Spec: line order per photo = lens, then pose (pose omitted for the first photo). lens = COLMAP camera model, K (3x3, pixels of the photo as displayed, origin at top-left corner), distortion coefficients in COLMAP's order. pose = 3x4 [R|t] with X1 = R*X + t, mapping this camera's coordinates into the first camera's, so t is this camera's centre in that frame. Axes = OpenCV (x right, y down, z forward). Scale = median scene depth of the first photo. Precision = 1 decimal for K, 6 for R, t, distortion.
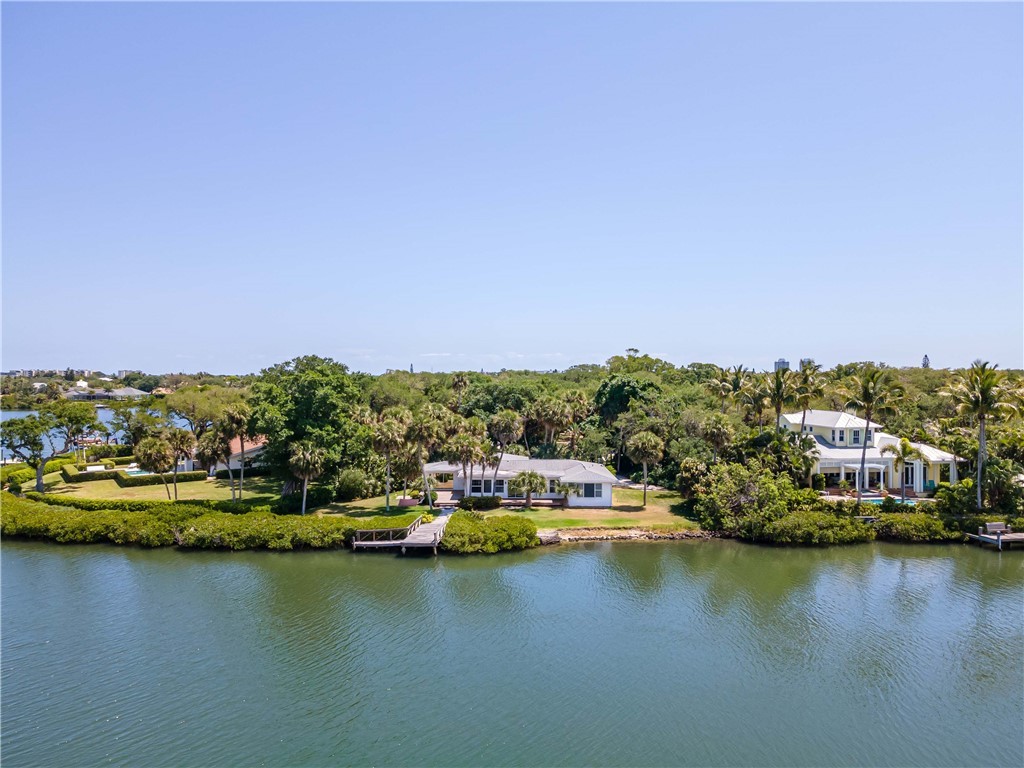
lens RADIAL K [[728.4, 0, 512.0], [0, 728.4, 384.0], [0, 0, 1]] dist [0.000104, -0.001096]
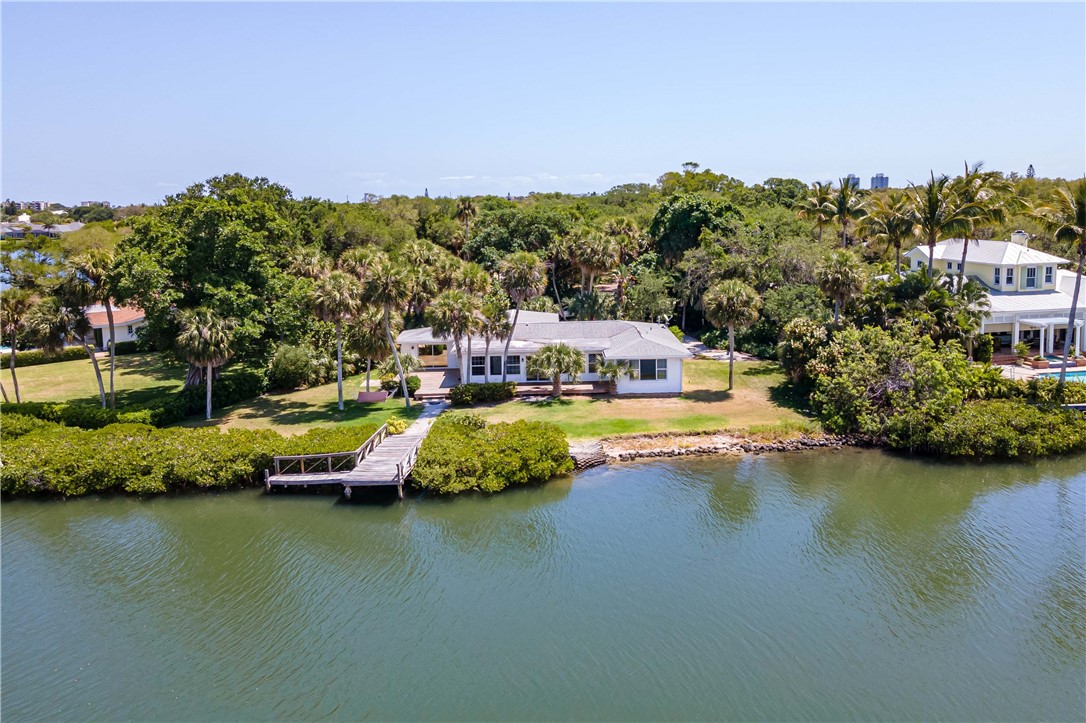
lens RADIAL K [[833.8, 0, 565.1], [0, 833.8, 287.7], [0, 0, 1]] dist [0.040845, -0.002451]
pose [[0.999506, -0.021634, 0.022797, 0.015010], [0.019422, 0.995465, 0.093126, -0.000986], [-0.024708, -0.092637, 0.995393, 0.256605]]
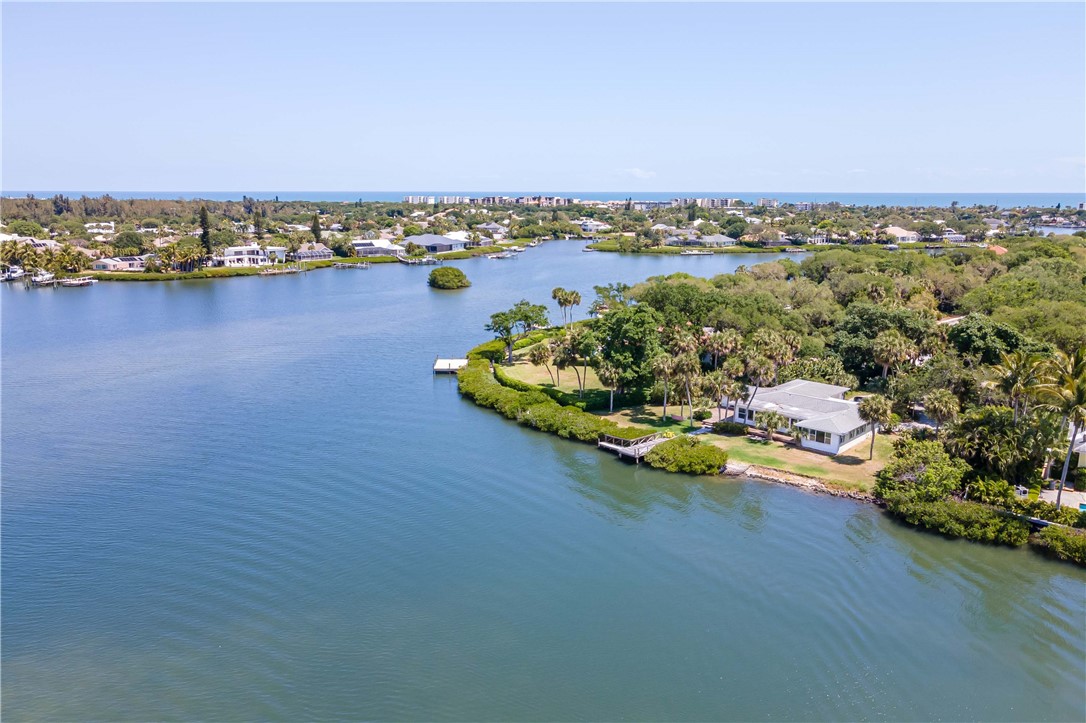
lens RADIAL K [[763.0, 0, 543.6], [0, 763.0, 381.4], [0, 0, 1]] dist [0.033359, -0.005341]
pose [[0.729839, 0.156327, -0.665505, 0.577316], [-0.013116, 0.976526, 0.215001, -0.189163], [0.683494, -0.148187, 0.714756, -0.125941]]
